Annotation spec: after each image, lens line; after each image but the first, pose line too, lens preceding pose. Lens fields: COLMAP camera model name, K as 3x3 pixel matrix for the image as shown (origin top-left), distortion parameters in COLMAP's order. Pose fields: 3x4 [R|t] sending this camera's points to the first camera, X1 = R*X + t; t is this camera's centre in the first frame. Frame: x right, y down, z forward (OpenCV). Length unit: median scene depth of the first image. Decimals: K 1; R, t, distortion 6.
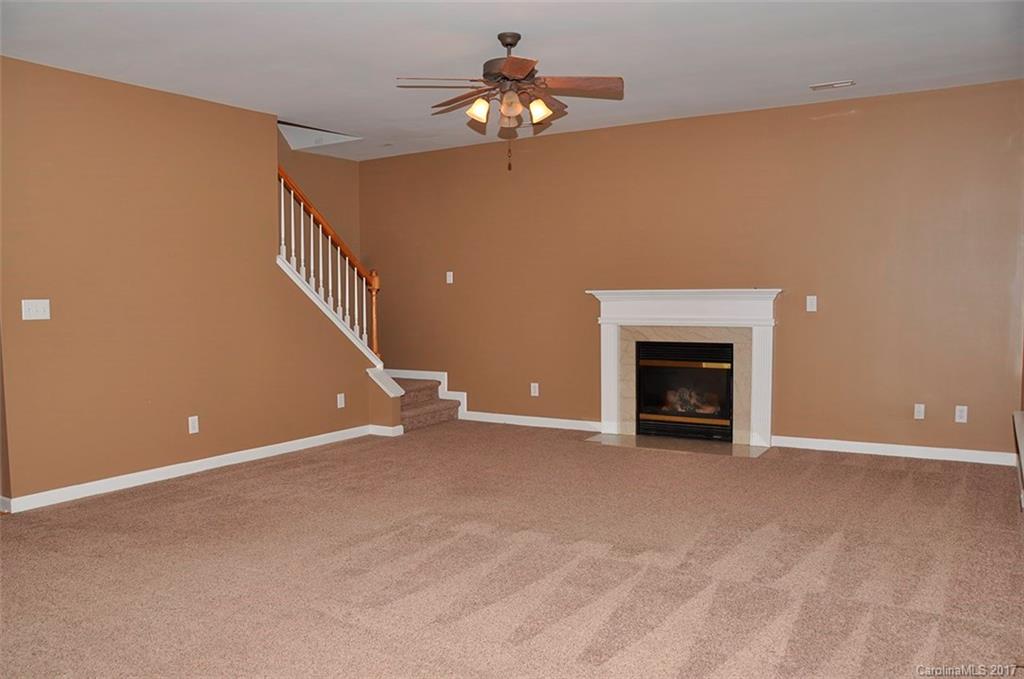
lens RADIAL K [[834.2, 0, 512.0], [0, 834.2, 339.5], [0, 0, 1]] dist [-0.010534, -0.007432]
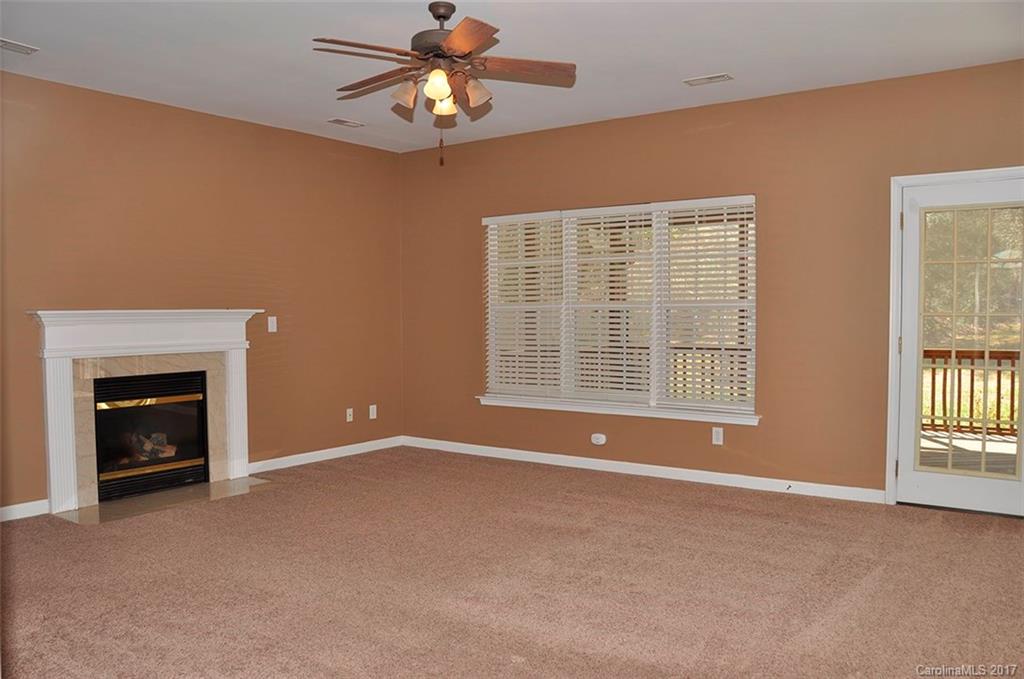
lens RADIAL K [[859.2, 0, 508.4], [0, 859.2, 352.6], [0, 0, 1]] dist [-0.006834, -0.003169]
pose [[0.090244, -0.047490, 0.994787, -0.612229], [0.051874, 0.997731, 0.042925, -0.036763], [-0.994568, 0.047730, 0.092503, 0.589208]]
